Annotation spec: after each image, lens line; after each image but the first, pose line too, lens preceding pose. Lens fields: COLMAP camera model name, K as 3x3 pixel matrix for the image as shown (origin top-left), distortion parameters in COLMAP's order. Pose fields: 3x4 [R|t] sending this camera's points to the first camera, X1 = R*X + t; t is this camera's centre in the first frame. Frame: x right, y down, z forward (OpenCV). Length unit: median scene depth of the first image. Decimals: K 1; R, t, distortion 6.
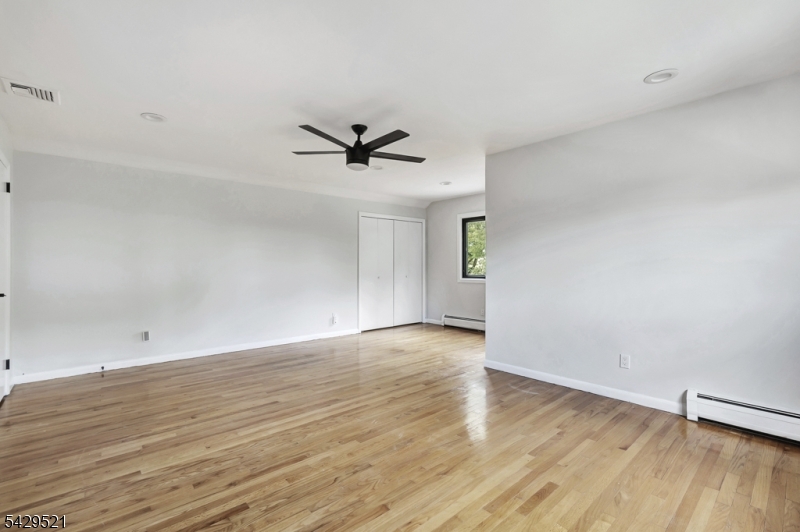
lens RADIAL K [[365.5, 0, 400.8], [0, 365.5, 263.9], [0, 0, 1]] dist [-0.010011, 0.006347]
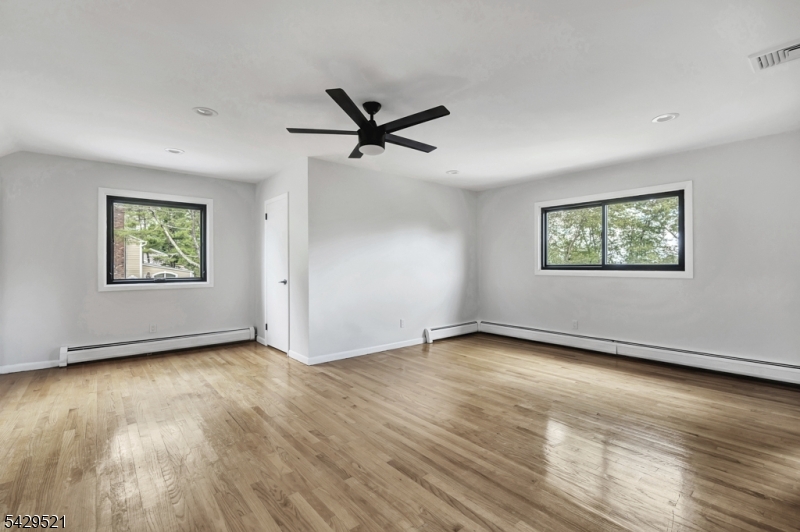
lens RADIAL K [[365.5, 0, 400.0], [0, 365.5, 267.3], [0, 0, 1]] dist [-0.010011, 0.006347]
pose [[0.029119, -0.007203, 0.999550, -0.903364], [-0.001383, 0.999973, 0.007246, 0.004210], [-0.999575, -0.001593, 0.029108, 0.847568]]
